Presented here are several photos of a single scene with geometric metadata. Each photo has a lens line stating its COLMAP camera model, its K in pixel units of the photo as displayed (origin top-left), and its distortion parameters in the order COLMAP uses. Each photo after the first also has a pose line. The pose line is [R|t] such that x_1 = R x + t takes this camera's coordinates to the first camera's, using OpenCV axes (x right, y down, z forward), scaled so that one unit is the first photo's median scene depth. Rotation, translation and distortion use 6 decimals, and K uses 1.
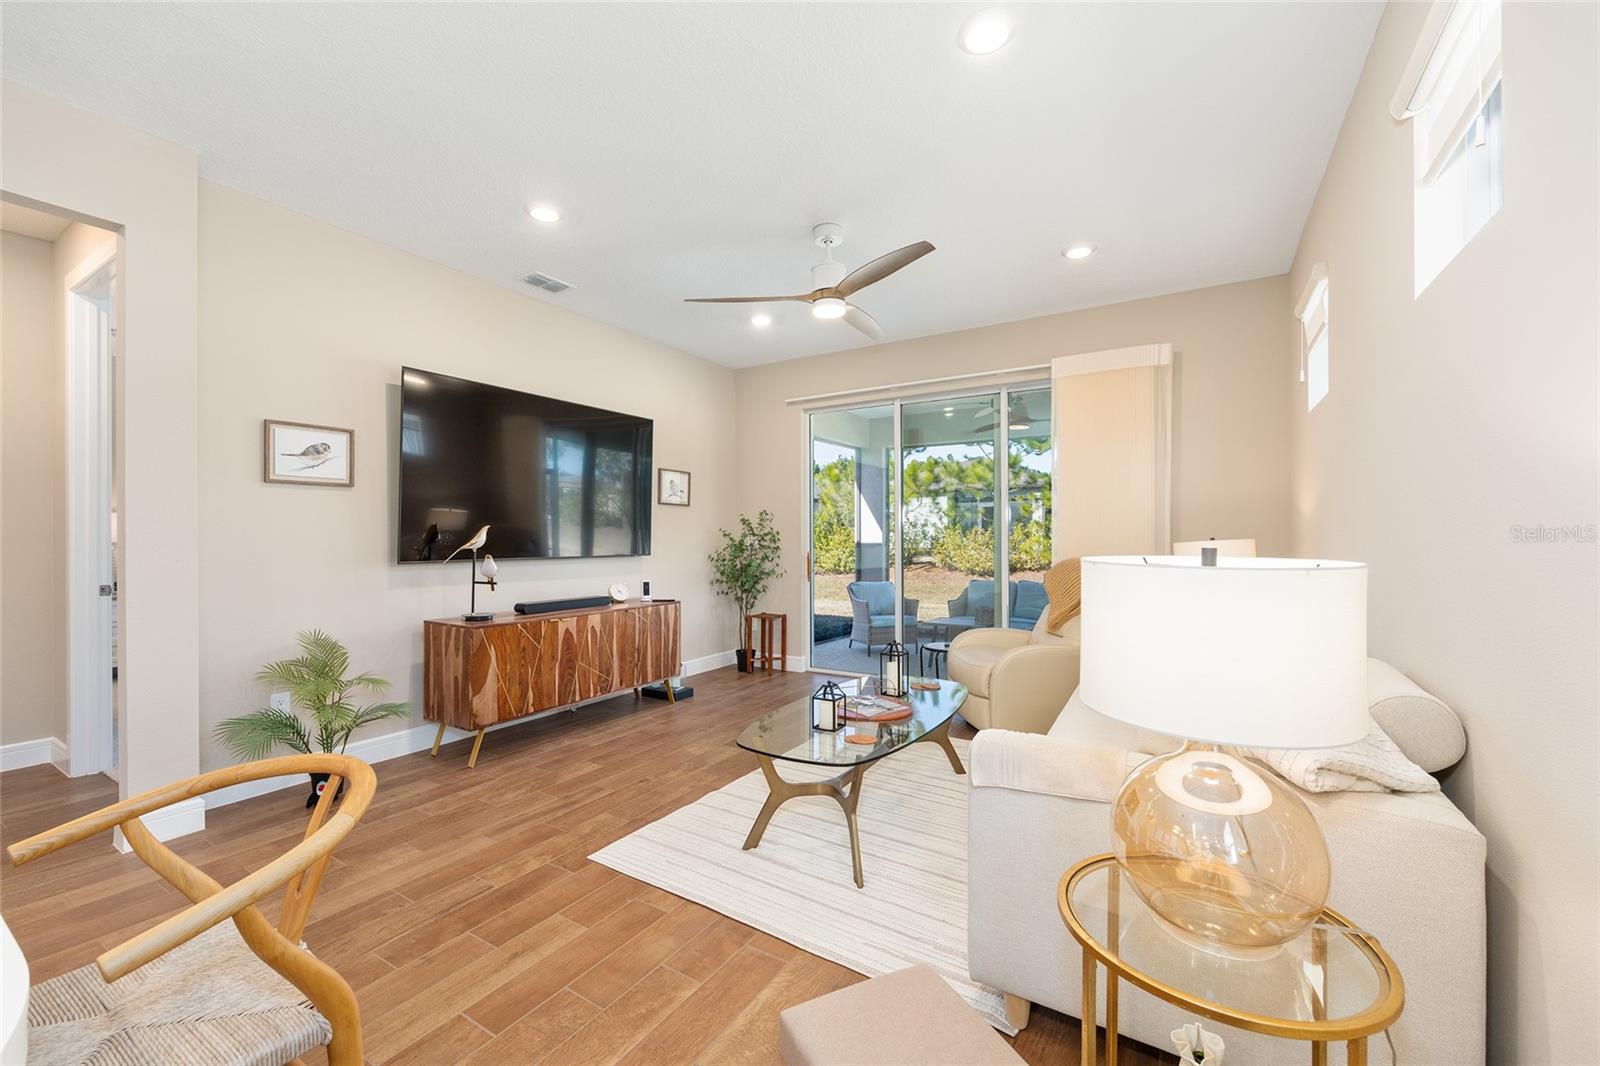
lens RADIAL K [[642.9, 0, 802.9], [0, 642.9, 534.4], [0, 0, 1]] dist [-0.003759, 0.001941]
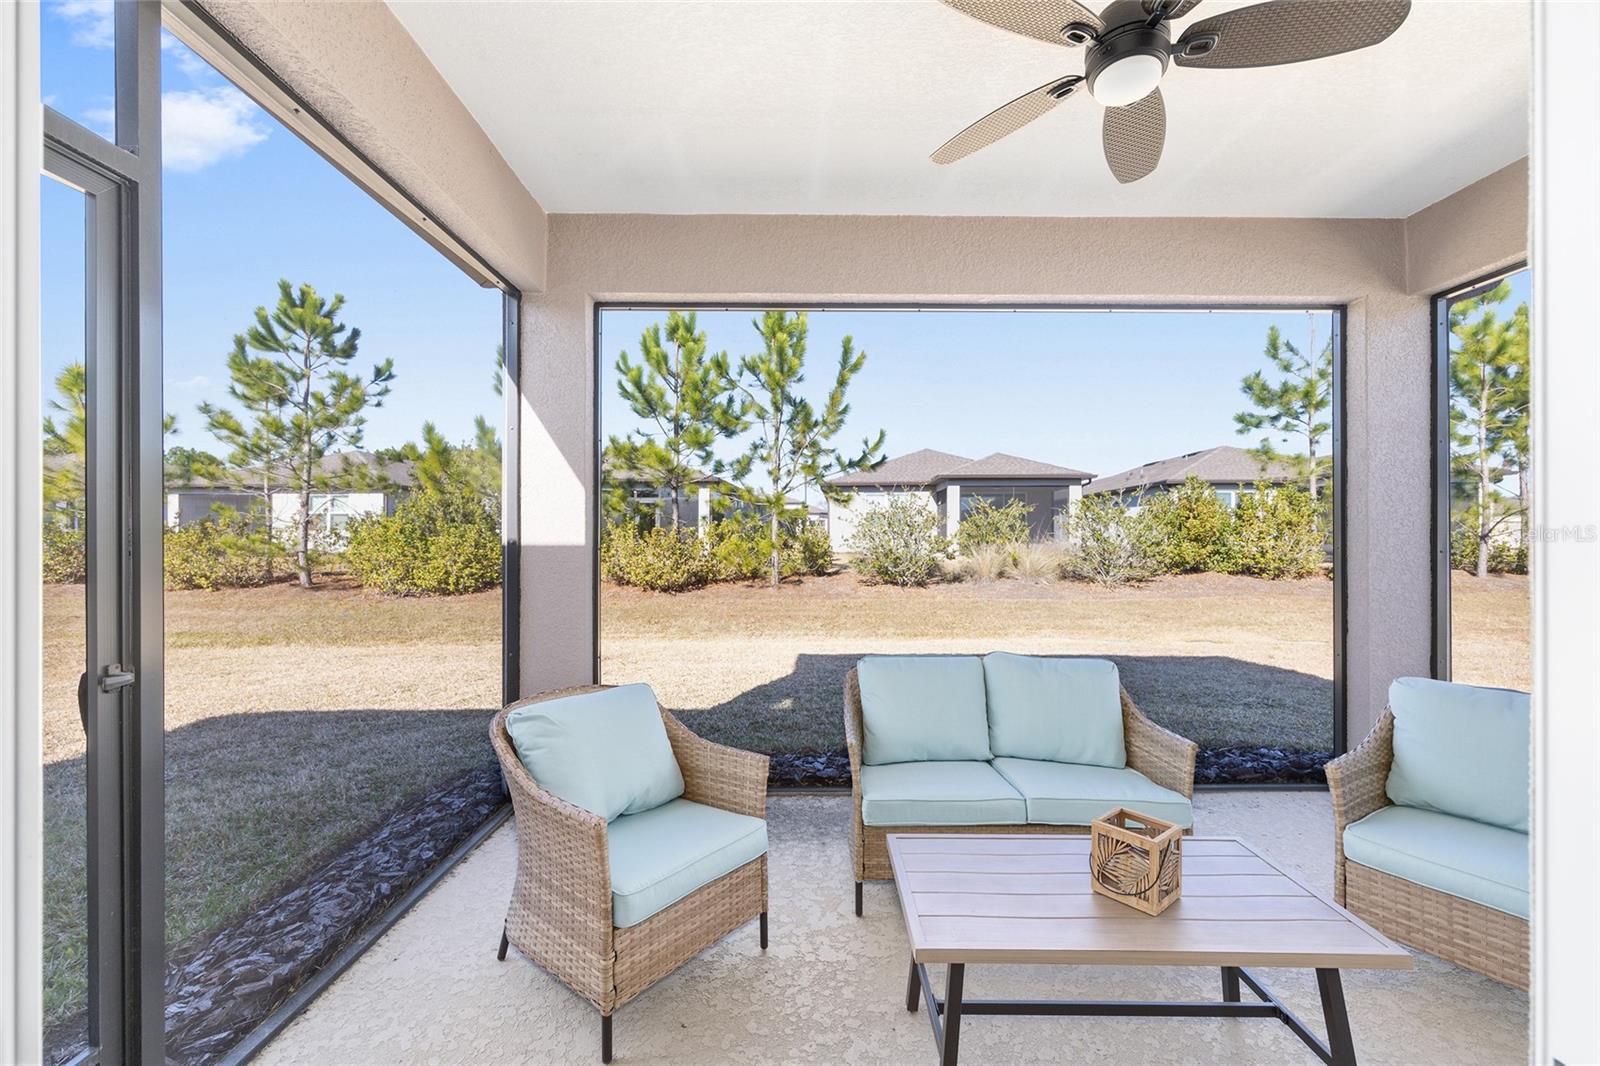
lens RADIAL K [[642.9, 0, 797.5], [0, 642.9, 534.2], [0, 0, 1]] dist [-0.003759, 0.001941]
pose [[0.846202, 0.006131, 0.532827, 0.050355], [-0.002861, 0.999972, -0.006964, 0.014904], [-0.532854, 0.004369, 0.846196, 1.280807]]
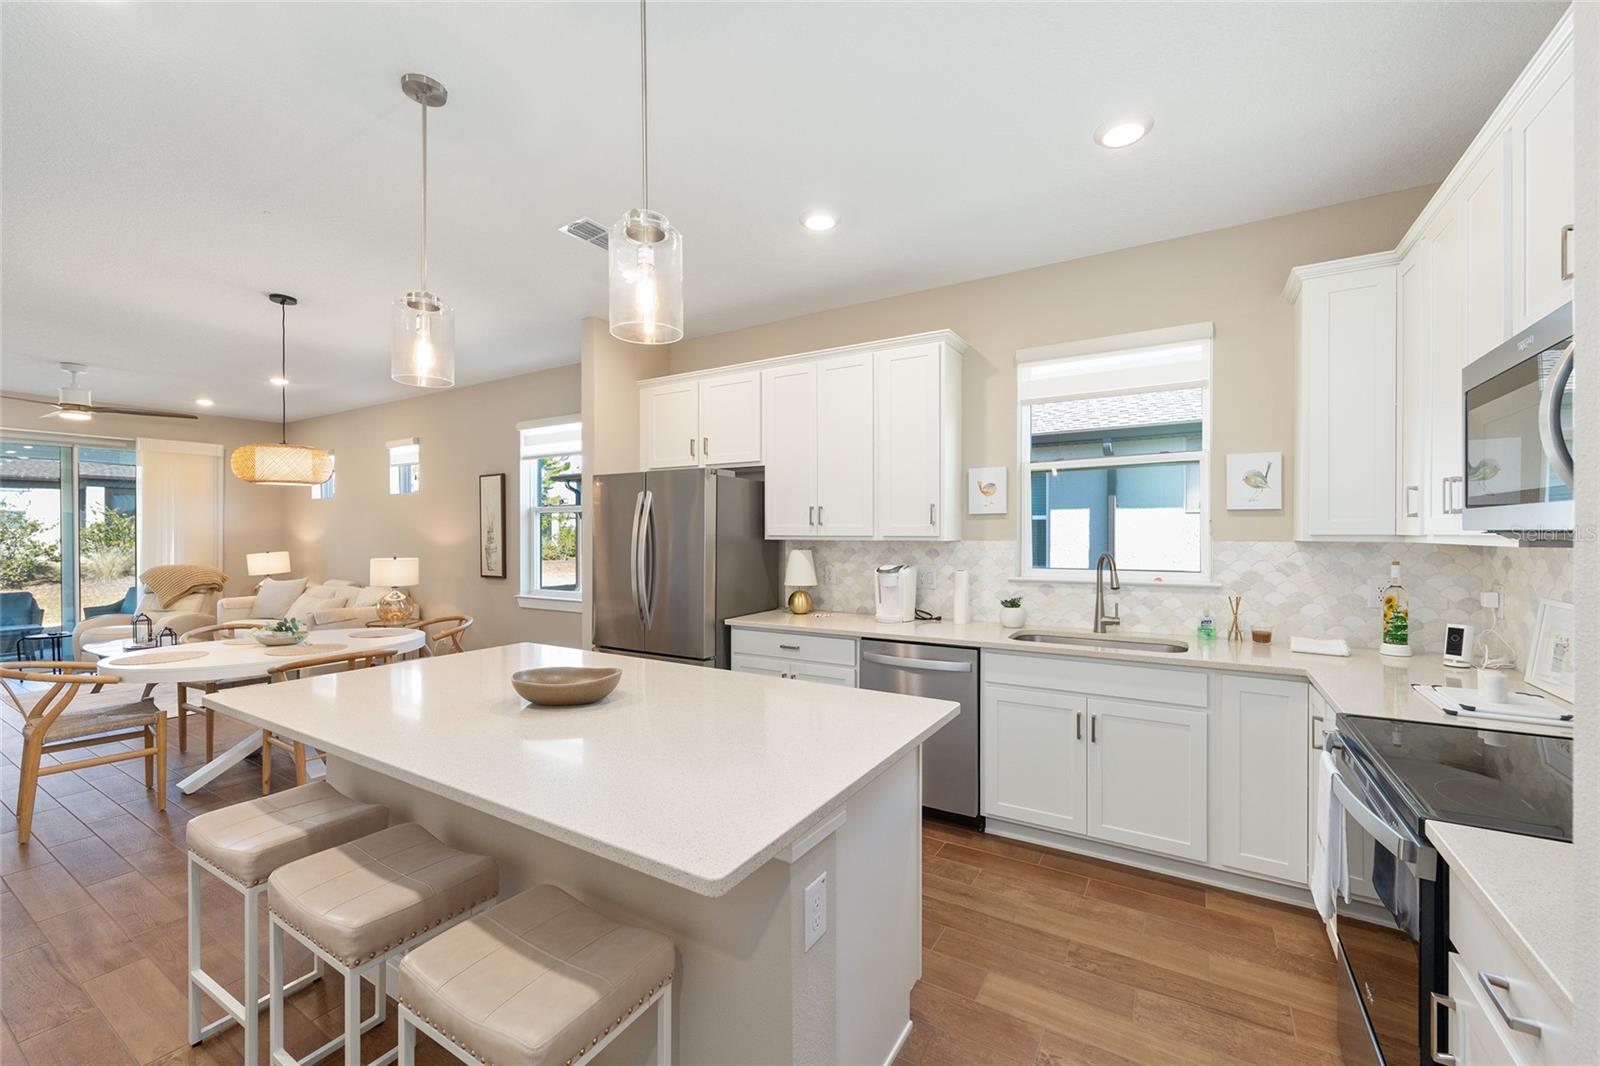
lens RADIAL K [[642.9, 0, 796.7], [0, 642.9, 535.5], [0, 0, 1]] dist [-0.003759, 0.001941]
pose [[-0.000450, -0.004441, 0.999990, -1.256758], [0.001049, 0.999990, 0.004441, -0.046013], [-0.999999, 0.001051, -0.000445, -0.635021]]
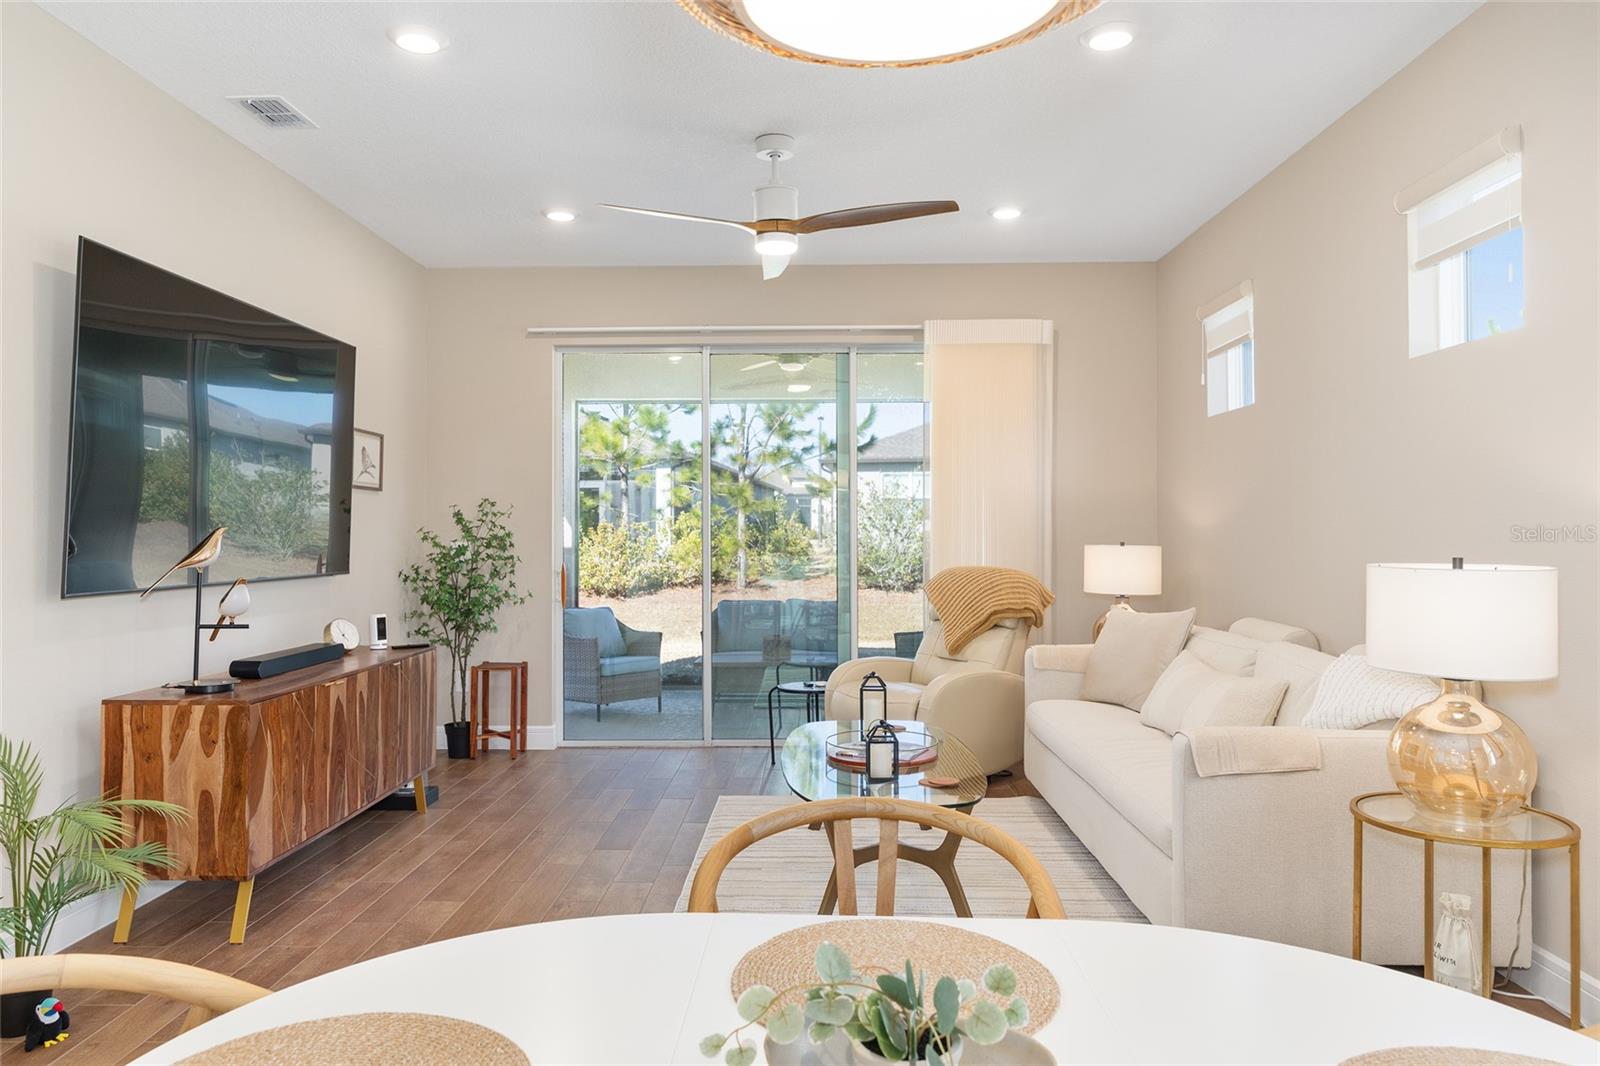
lens RADIAL K [[1061.9, 0, 807.1], [0, 1061.9, 521.9], [0, 0, 1]] dist [-0.002915, -0.001378]
pose [[0.857305, 0.004878, 0.514786, -0.463940], [-0.000831, 0.999967, -0.008091, -0.009484], [-0.514808, 0.006508, 0.857281, -0.074584]]
